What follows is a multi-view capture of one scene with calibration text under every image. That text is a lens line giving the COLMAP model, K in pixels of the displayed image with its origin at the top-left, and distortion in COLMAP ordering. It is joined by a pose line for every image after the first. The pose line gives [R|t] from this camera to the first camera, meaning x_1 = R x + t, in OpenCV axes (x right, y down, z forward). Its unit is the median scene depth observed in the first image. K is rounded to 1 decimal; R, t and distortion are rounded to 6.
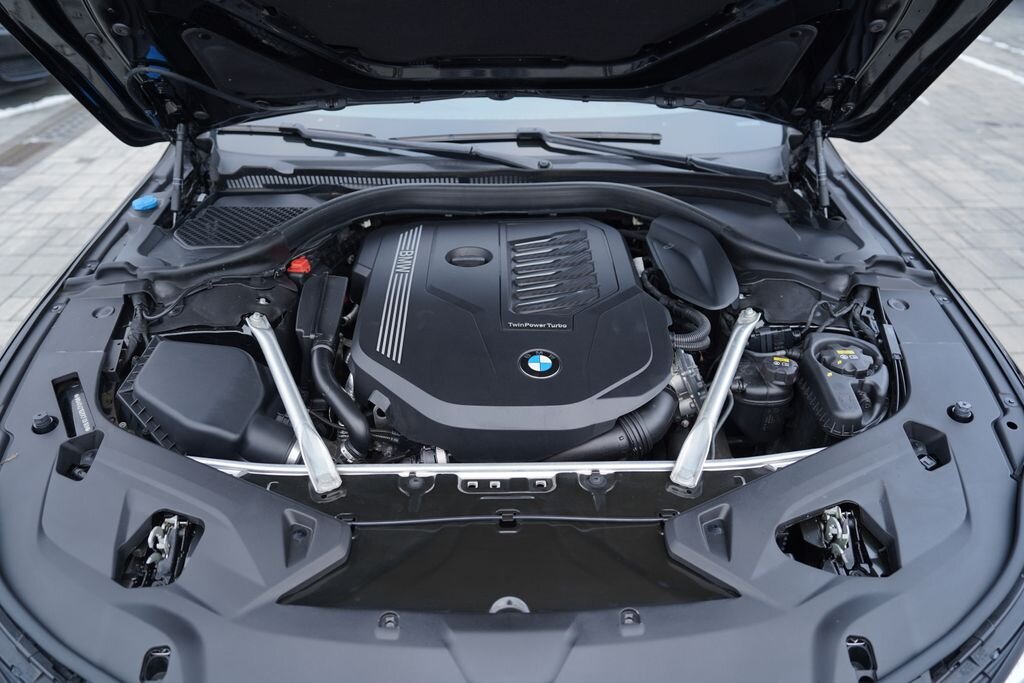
lens RADIAL K [[819.0, 0, 511.9], [0, 819.0, 347.0], [0, 0, 1]] dist [-0.026680, 0.032916]
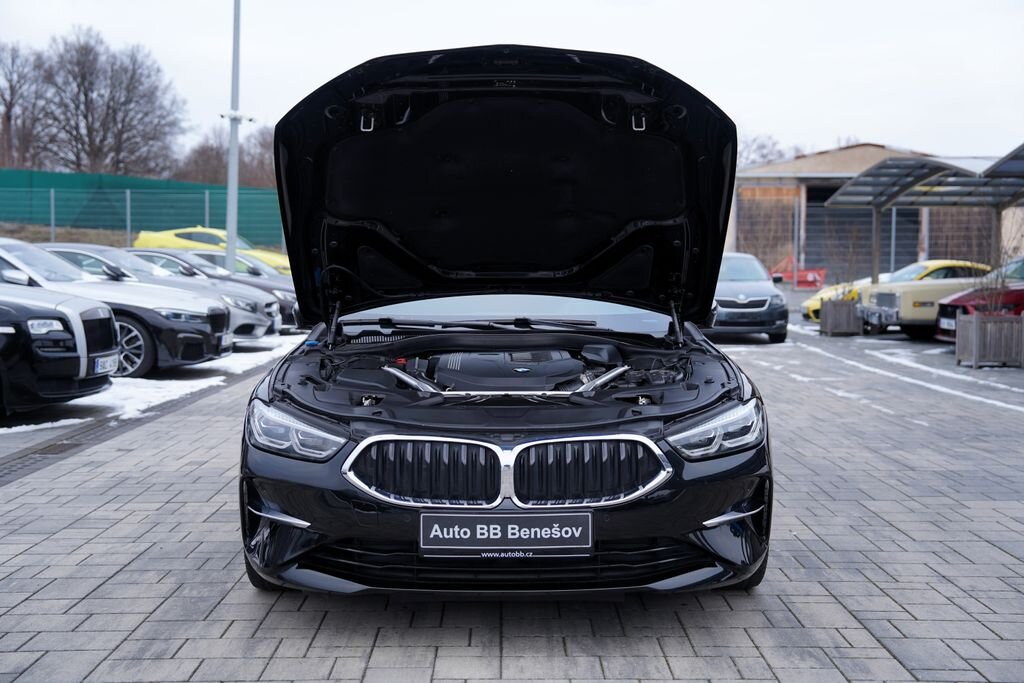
lens RADIAL K [[1209.5, 0, 528.0], [0, 1209.5, 346.2], [0, 0, 1]] dist [0.113915, 0.000000]
pose [[0.999974, -0.004570, 0.005615, 0.021162], [0.006614, 0.892102, -0.451787, 0.989098], [-0.002944, 0.451812, 0.892108, -1.333750]]
